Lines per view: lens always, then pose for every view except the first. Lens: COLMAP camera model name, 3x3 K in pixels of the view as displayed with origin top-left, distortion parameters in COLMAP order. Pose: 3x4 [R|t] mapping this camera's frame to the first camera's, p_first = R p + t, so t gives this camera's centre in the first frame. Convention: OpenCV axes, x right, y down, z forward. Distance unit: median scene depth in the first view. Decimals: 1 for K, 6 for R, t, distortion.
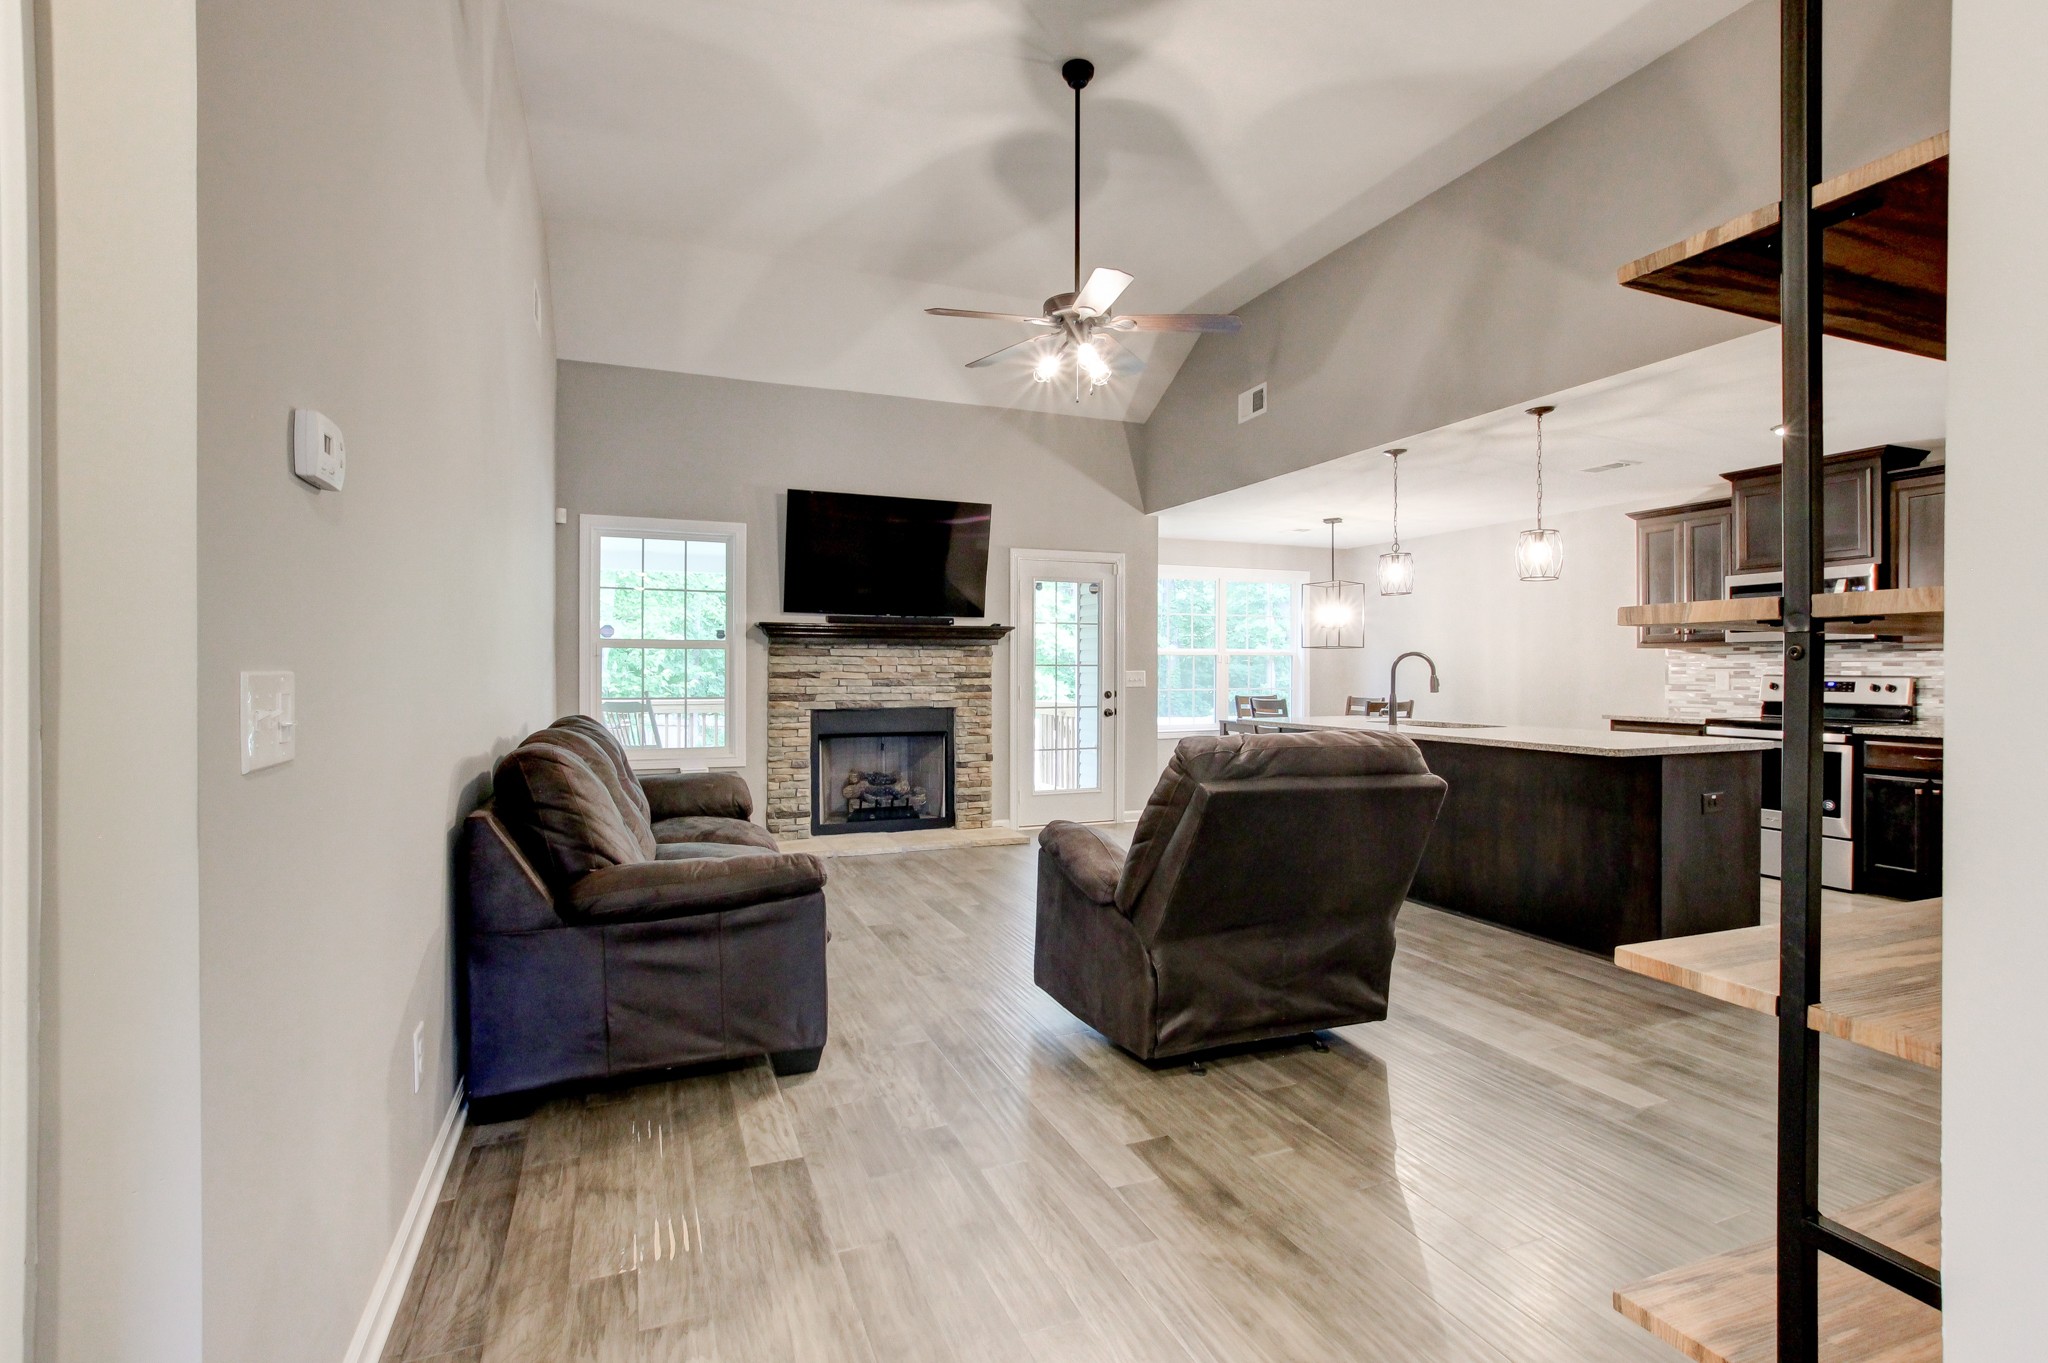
lens RADIAL K [[951.1, 0, 984.6], [0, 951.1, 678.1], [0, 0, 1]] dist [-0.030216, 0.005080]
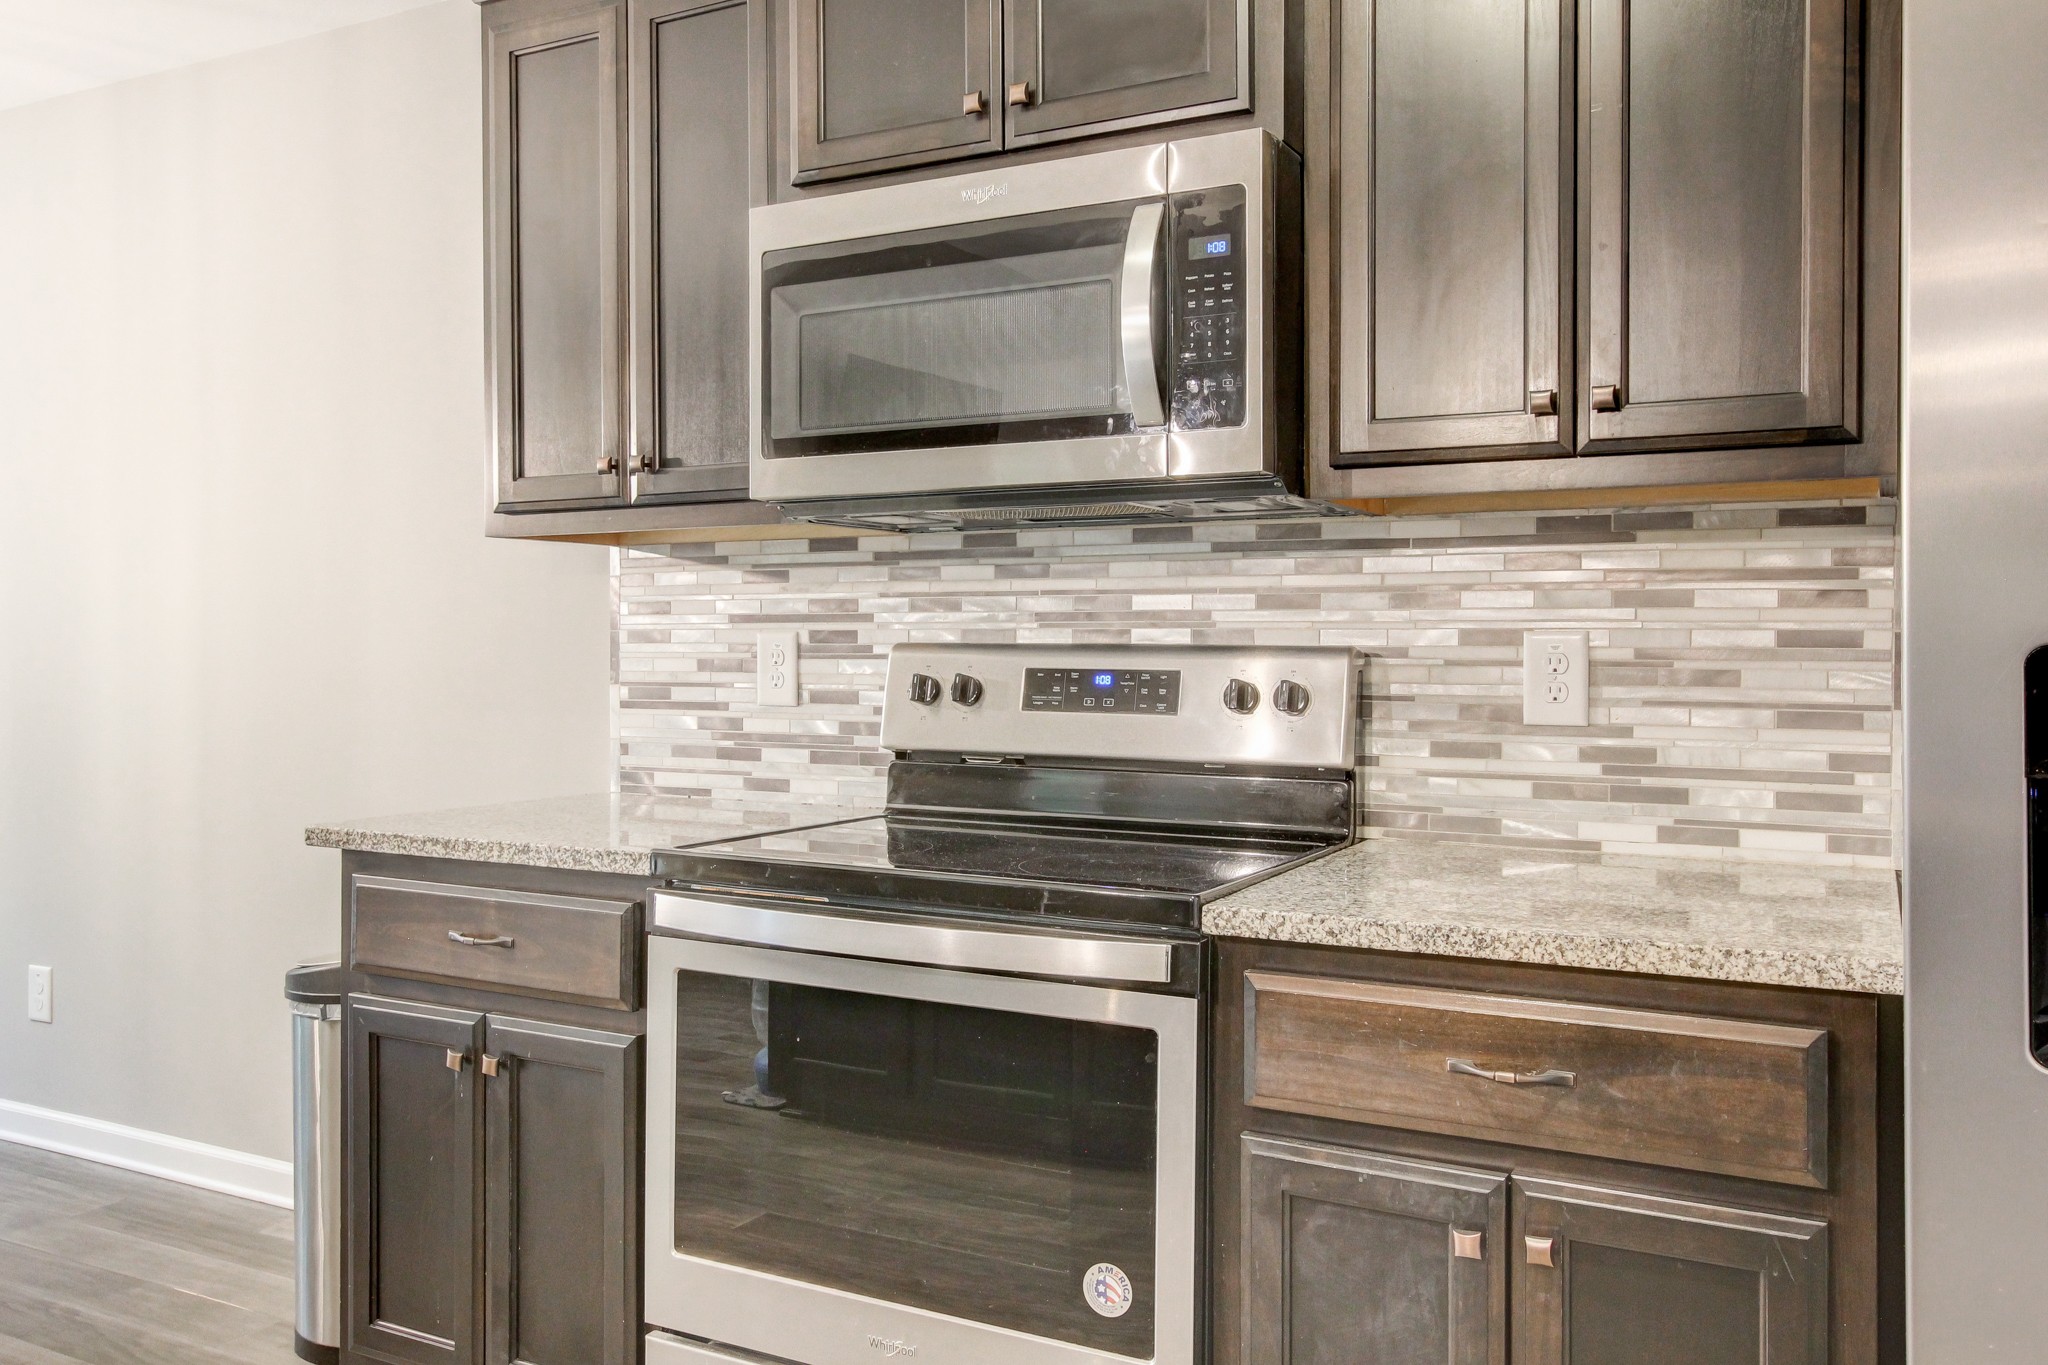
lens RADIAL K [[1537.5, 0, 1112.4], [0, 1537.5, 639.2], [0, 0, 1]] dist [0.012672, -0.002669]
pose [[0.712429, 0.004091, 0.701732, 0.526182], [0.003154, 0.999954, -0.009031, -0.000876], [-0.701737, 0.008647, 0.712384, 0.594258]]
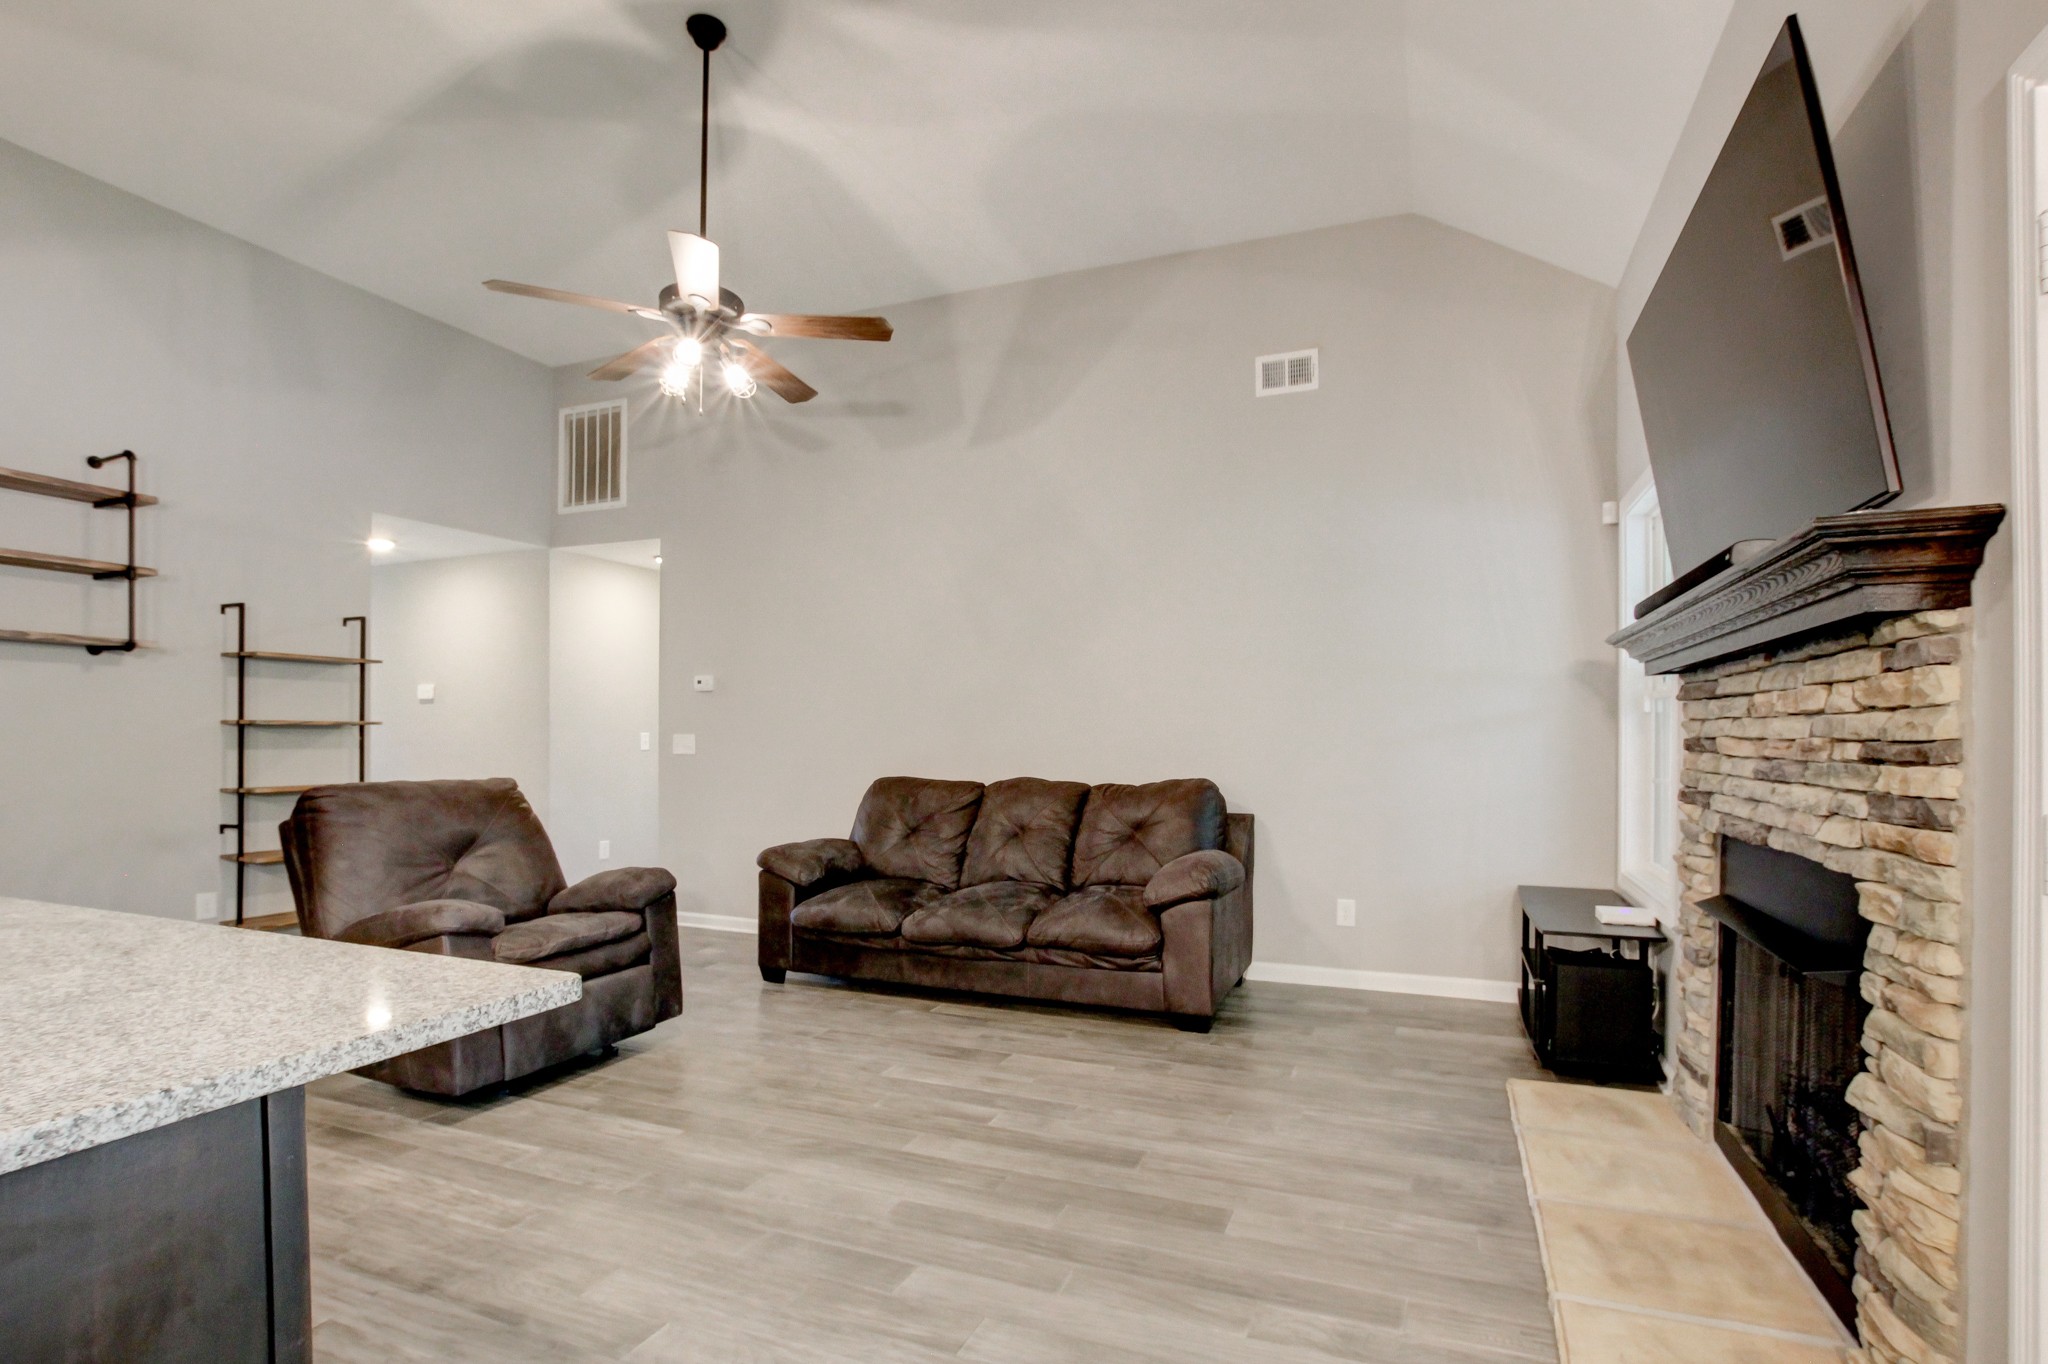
lens RADIAL K [[951.1, 0, 1077.7], [0, 951.1, 739.2], [0, 0, 1]] dist [-0.030216, 0.005080]
pose [[-0.654278, -0.004053, -0.756243, 0.305311], [-0.011226, 0.999928, 0.004353, -0.004705], [0.756171, 0.011338, -0.654276, 1.070061]]
